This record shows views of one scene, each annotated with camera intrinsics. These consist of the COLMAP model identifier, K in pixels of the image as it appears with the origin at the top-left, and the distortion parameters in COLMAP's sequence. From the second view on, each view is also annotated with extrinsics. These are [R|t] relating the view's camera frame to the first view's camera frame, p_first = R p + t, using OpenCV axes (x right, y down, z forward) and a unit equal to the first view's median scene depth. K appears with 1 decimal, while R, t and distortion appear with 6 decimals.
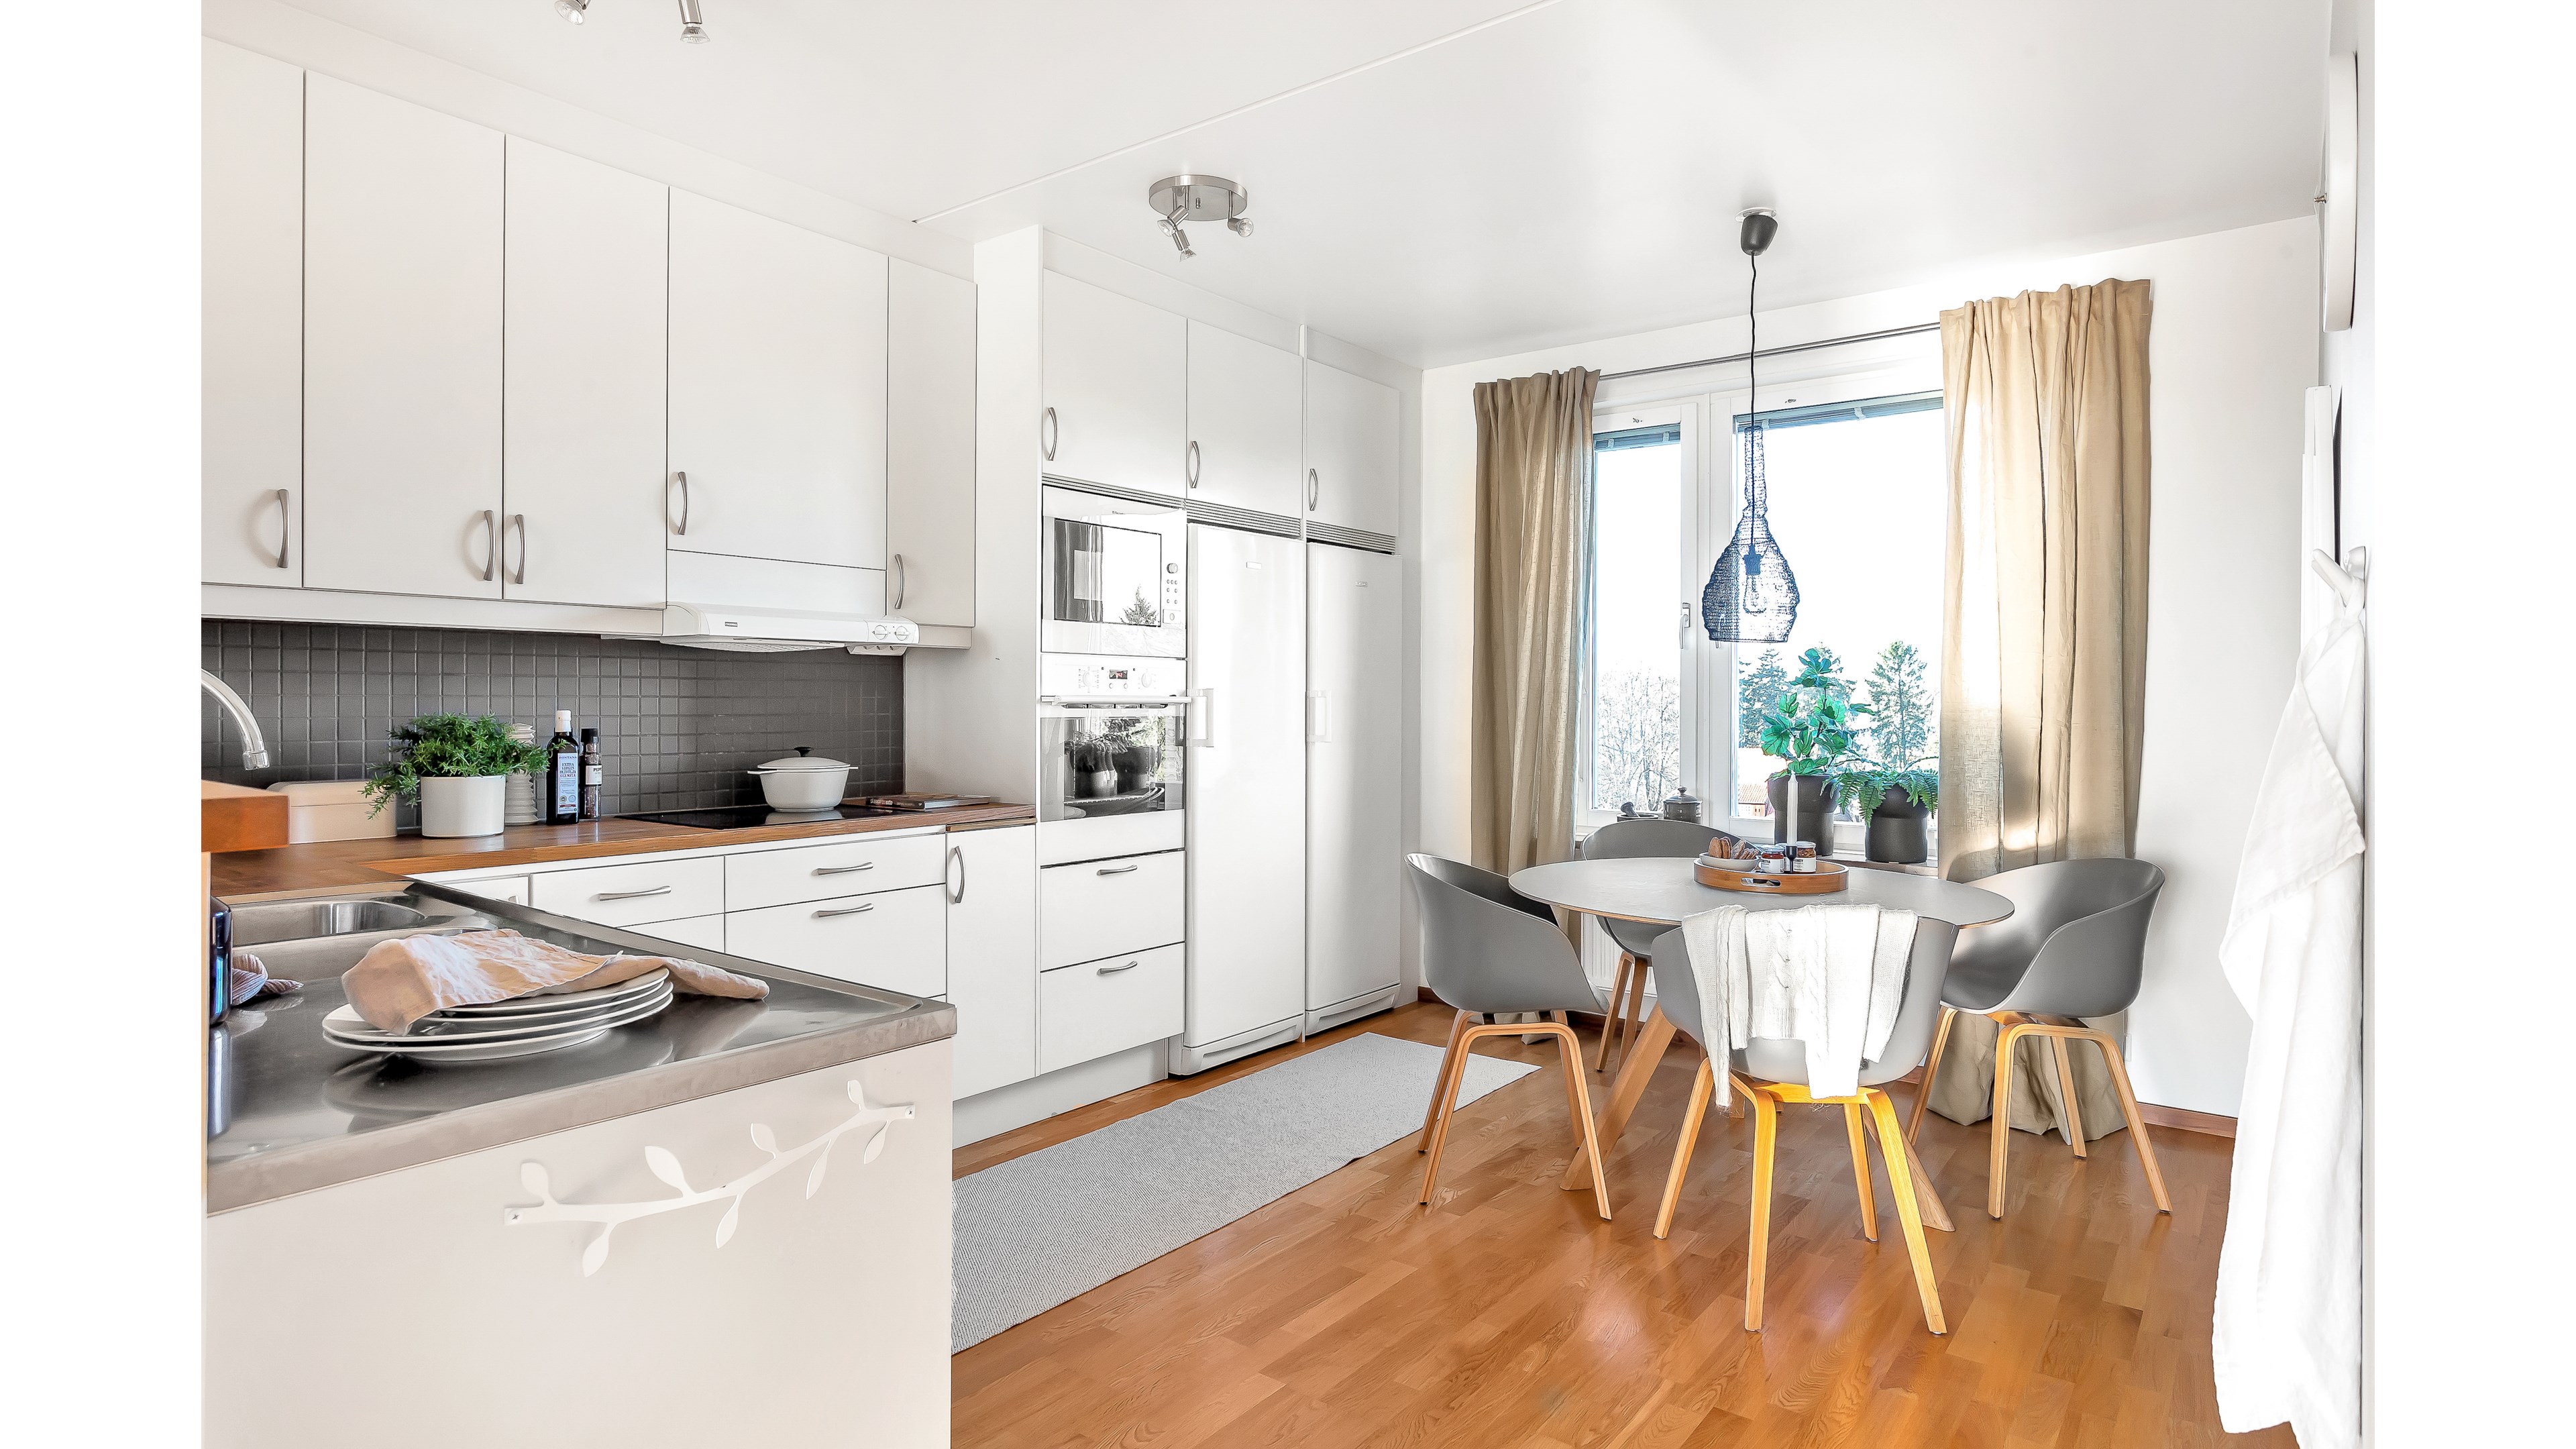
lens RADIAL K [[1327.9, 0, 1286.3], [0, 1327.9, 690.2], [0, 0, 1]] dist [0.006345, 0.001212]
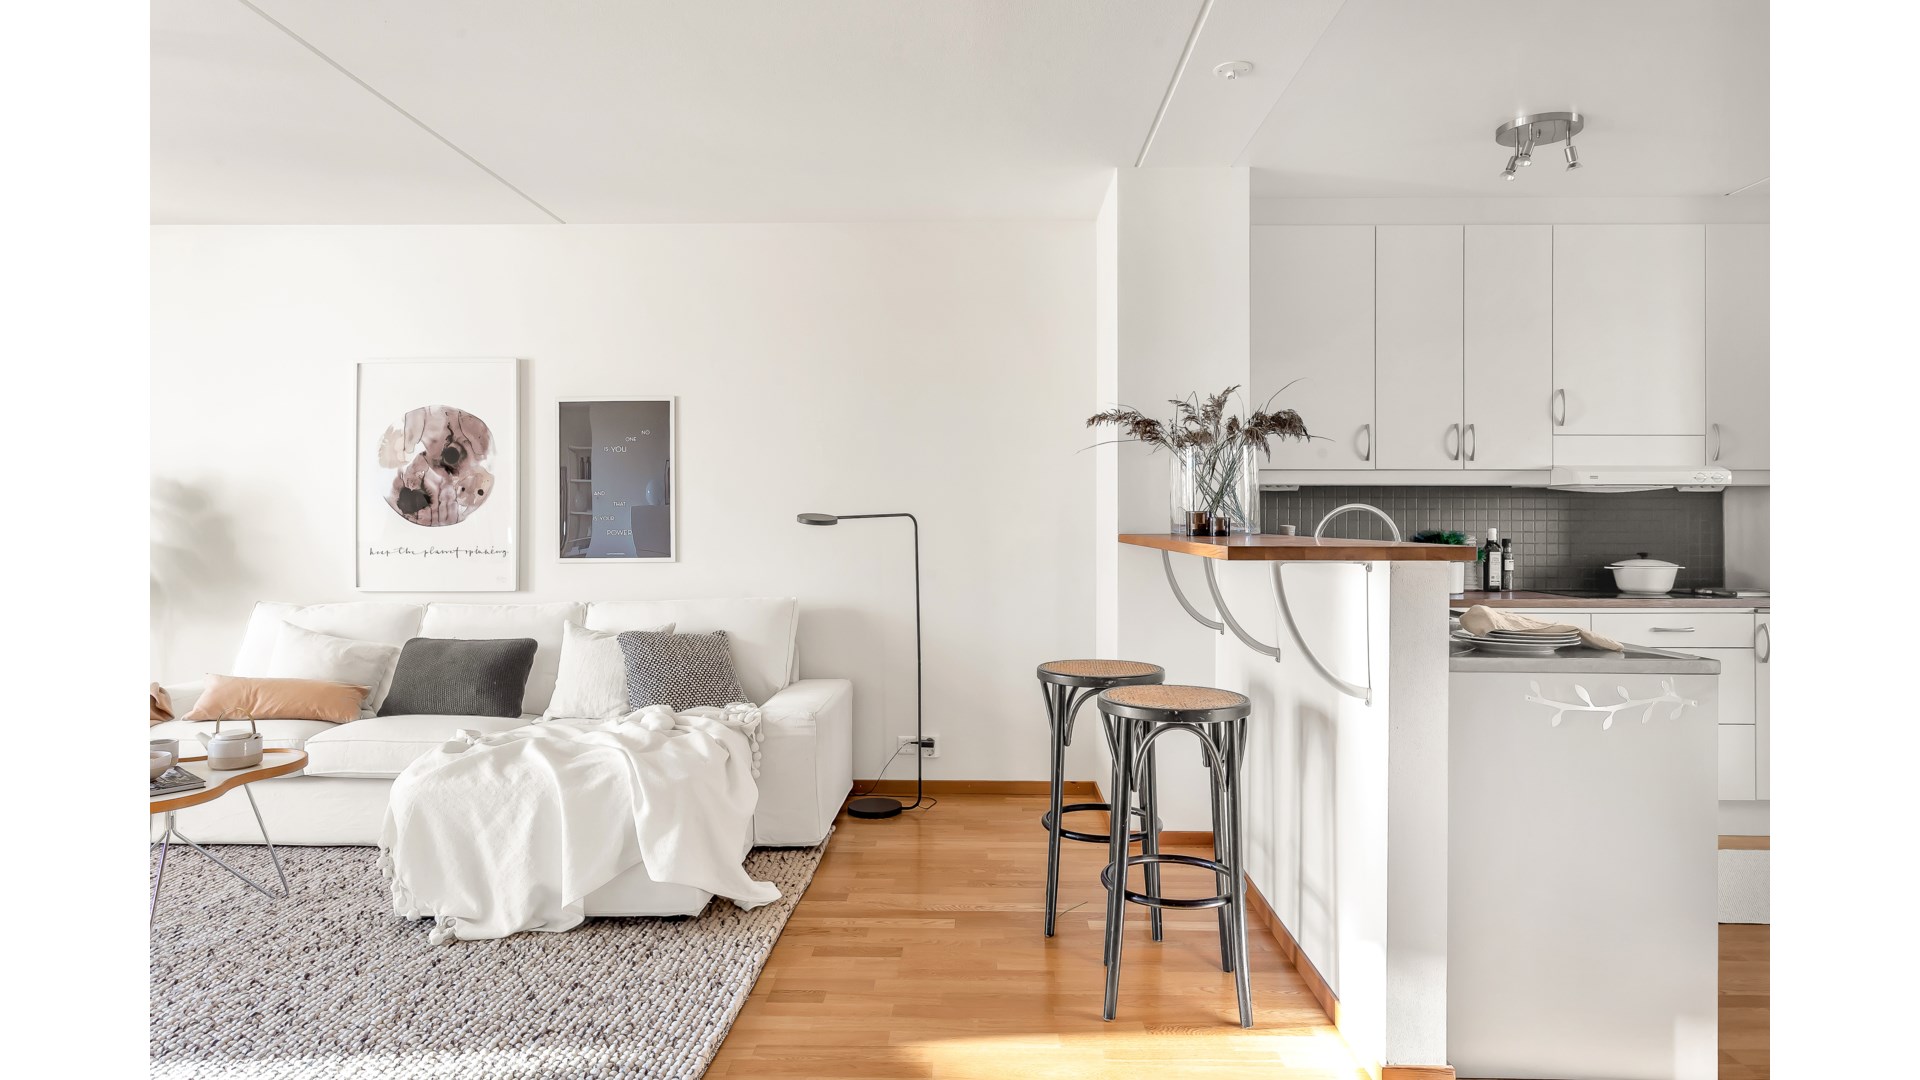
lens RADIAL K [[1037.1, 0, 959.4], [0, 1037.1, 520.5], [0, 0, 1]] dist [0.005716, 0.000410]
pose [[0.595761, -0.004620, -0.803149, 0.137569], [0.006287, 0.999980, -0.001088, 0.001388], [0.803138, -0.004401, 0.595777, -0.368600]]
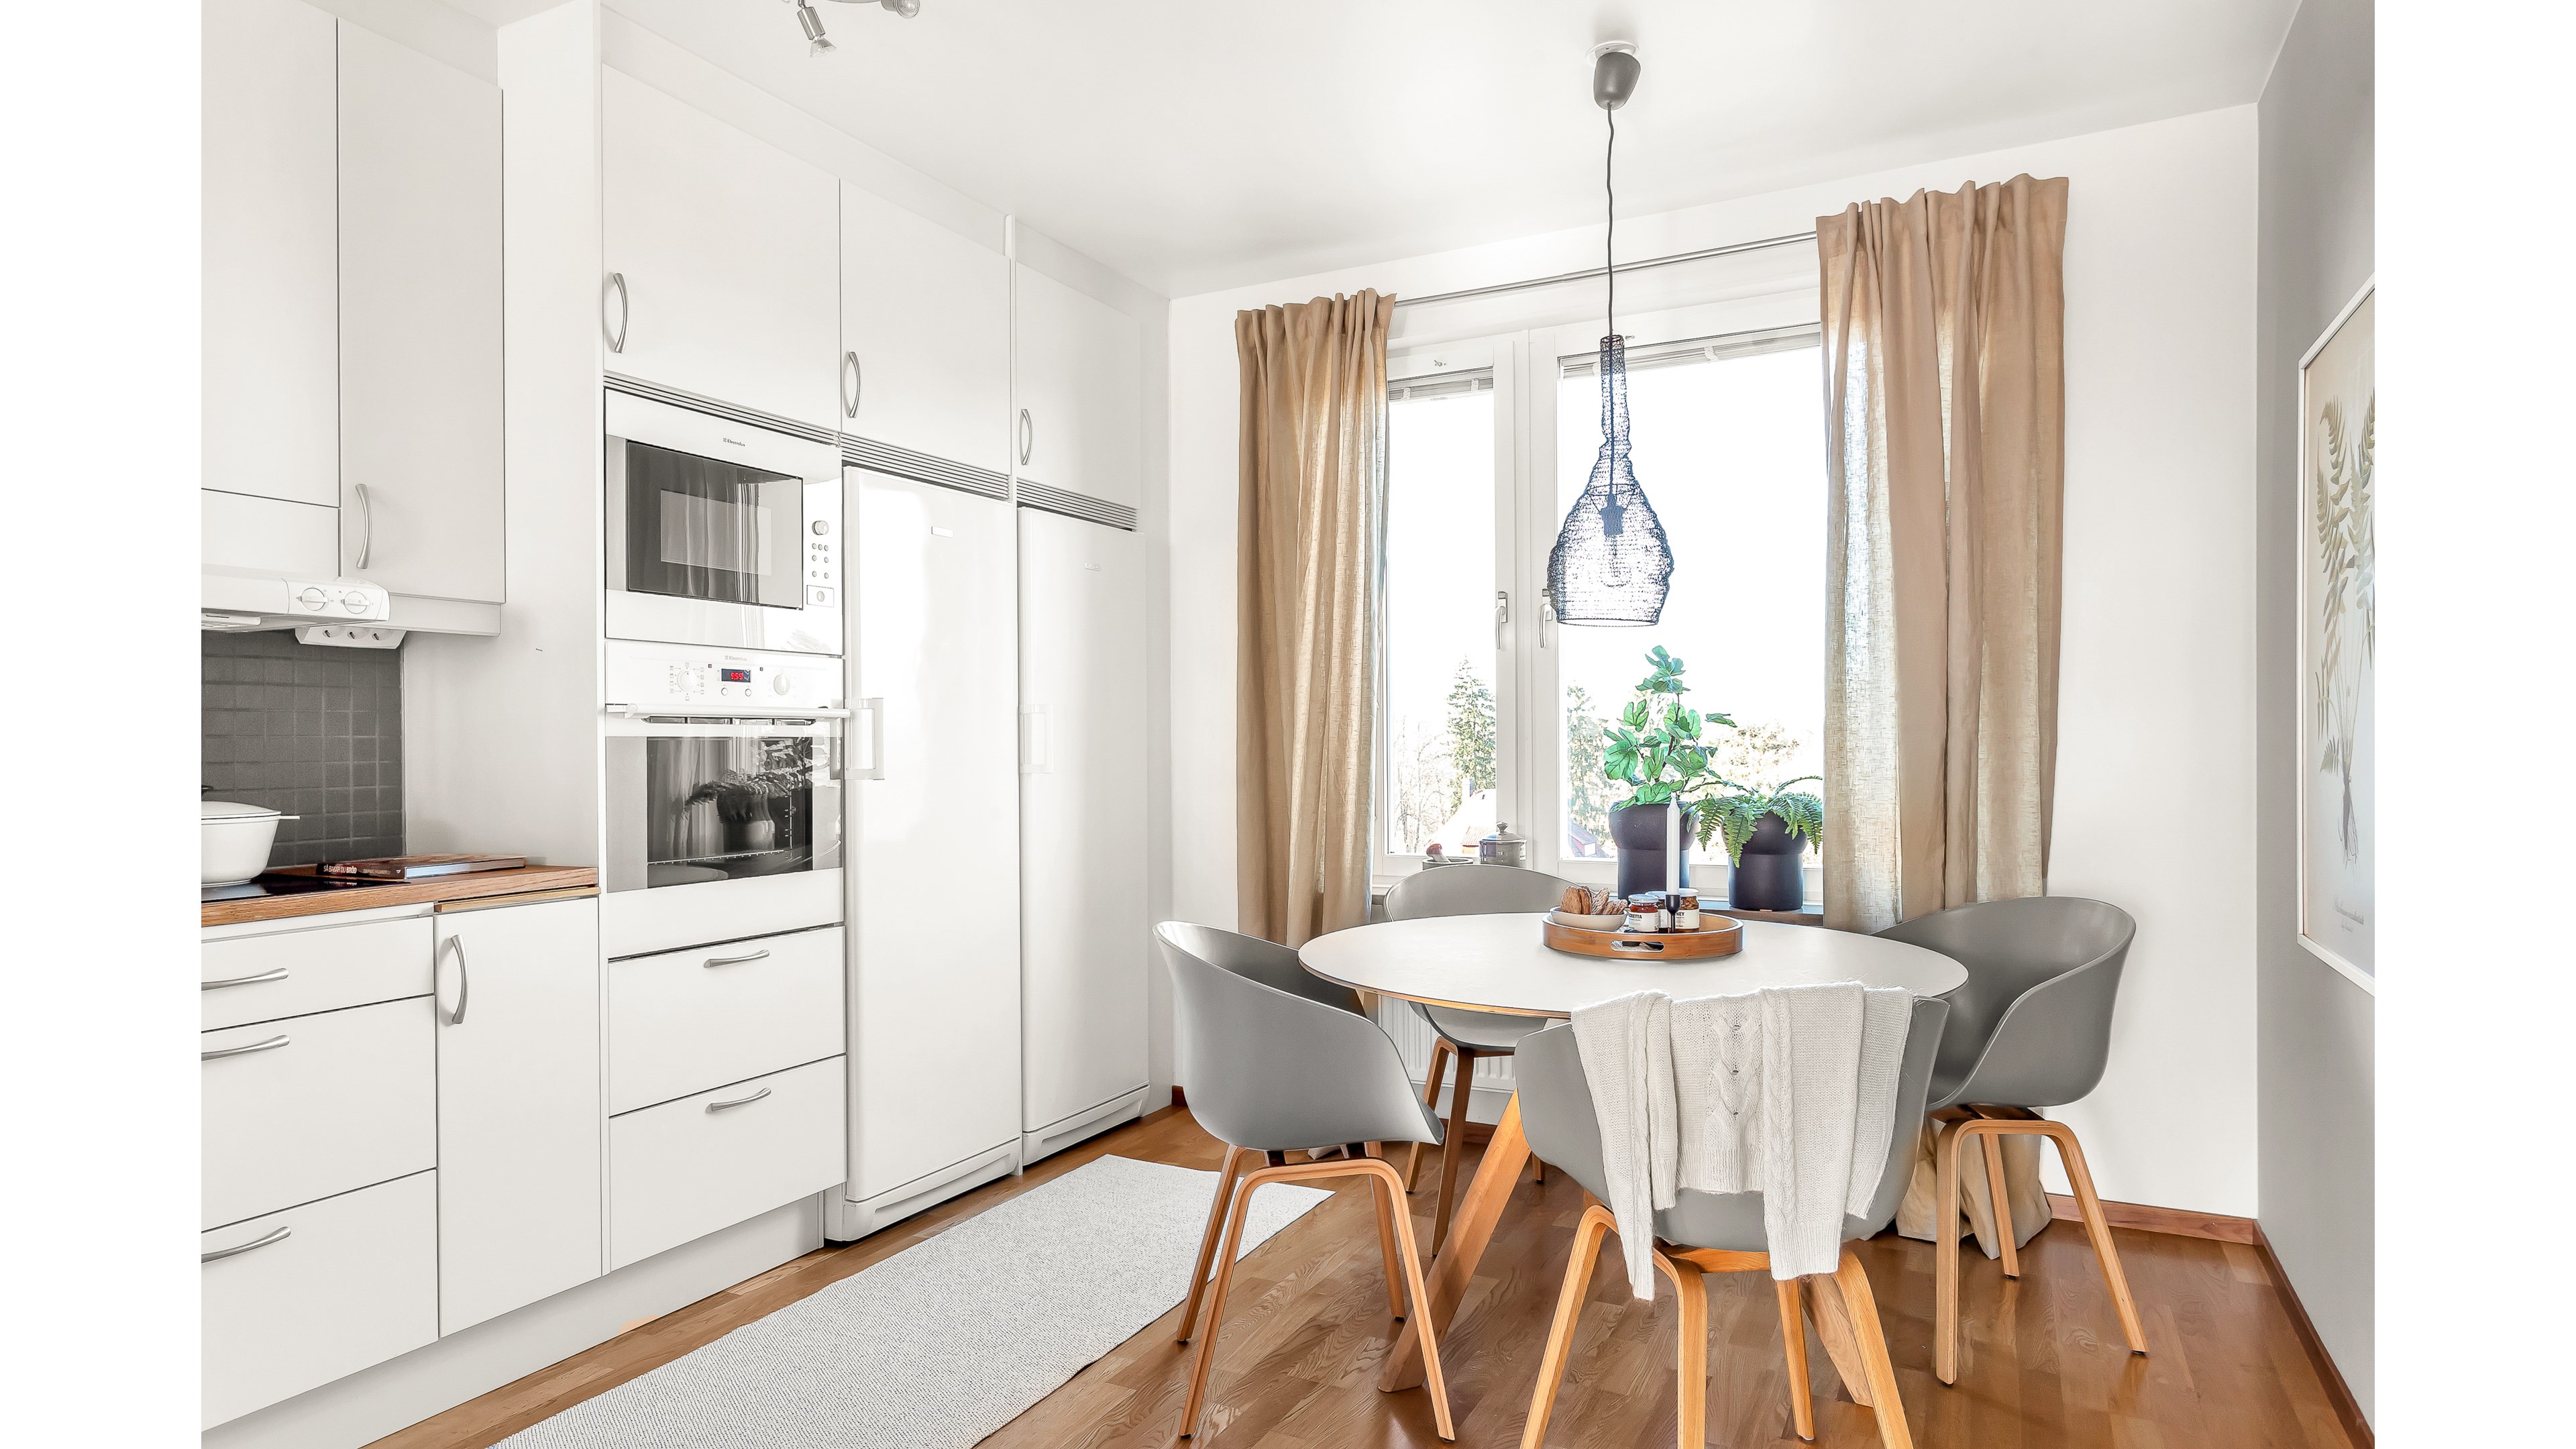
lens RADIAL K [[1376.3, 0, 1278.5], [0, 1376.3, 745.5], [0, 0, 1]] dist [-0.000251, 0.000507]
pose [[0.983674, -0.011273, 0.179606, 0.024361], [0.010362, 0.999928, 0.006014, 0.025465], [-0.179661, -0.004055, 0.983720, 0.269212]]
